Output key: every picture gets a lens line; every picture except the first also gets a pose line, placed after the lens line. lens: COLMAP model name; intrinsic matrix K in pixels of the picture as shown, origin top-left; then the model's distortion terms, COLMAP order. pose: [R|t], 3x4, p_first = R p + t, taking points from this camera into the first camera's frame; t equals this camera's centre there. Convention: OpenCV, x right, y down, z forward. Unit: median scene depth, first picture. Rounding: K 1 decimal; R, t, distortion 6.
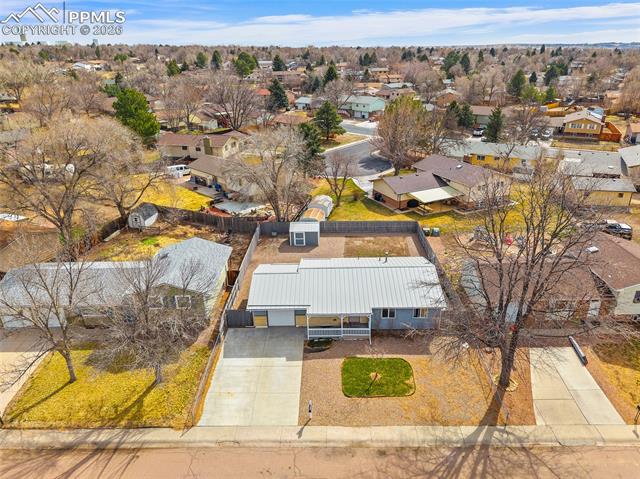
lens RADIAL K [[428.0, 0, 317.9], [0, 428.0, 254.4], [0, 0, 1]] dist [0.016311, -0.020958]
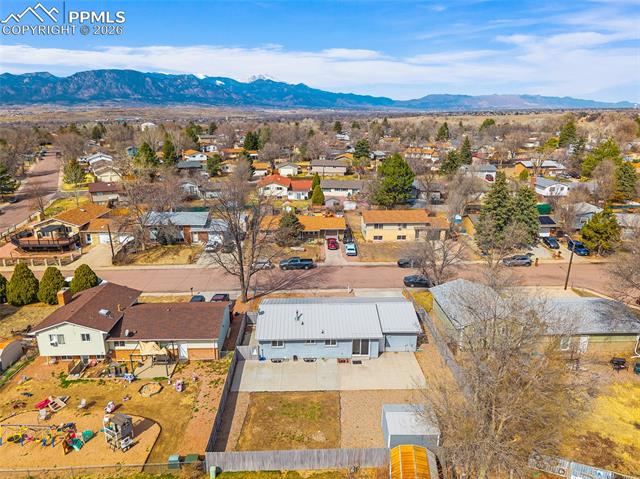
lens RADIAL K [[428.0, 0, 321.6], [0, 428.0, 240.2], [0, 0, 1]] dist [0.016311, -0.020958]
pose [[-0.998160, 0.036907, -0.048100, 0.190087], [-0.006476, 0.723918, 0.689856, -1.150812], [0.060280, 0.688899, -0.722347, 2.163338]]
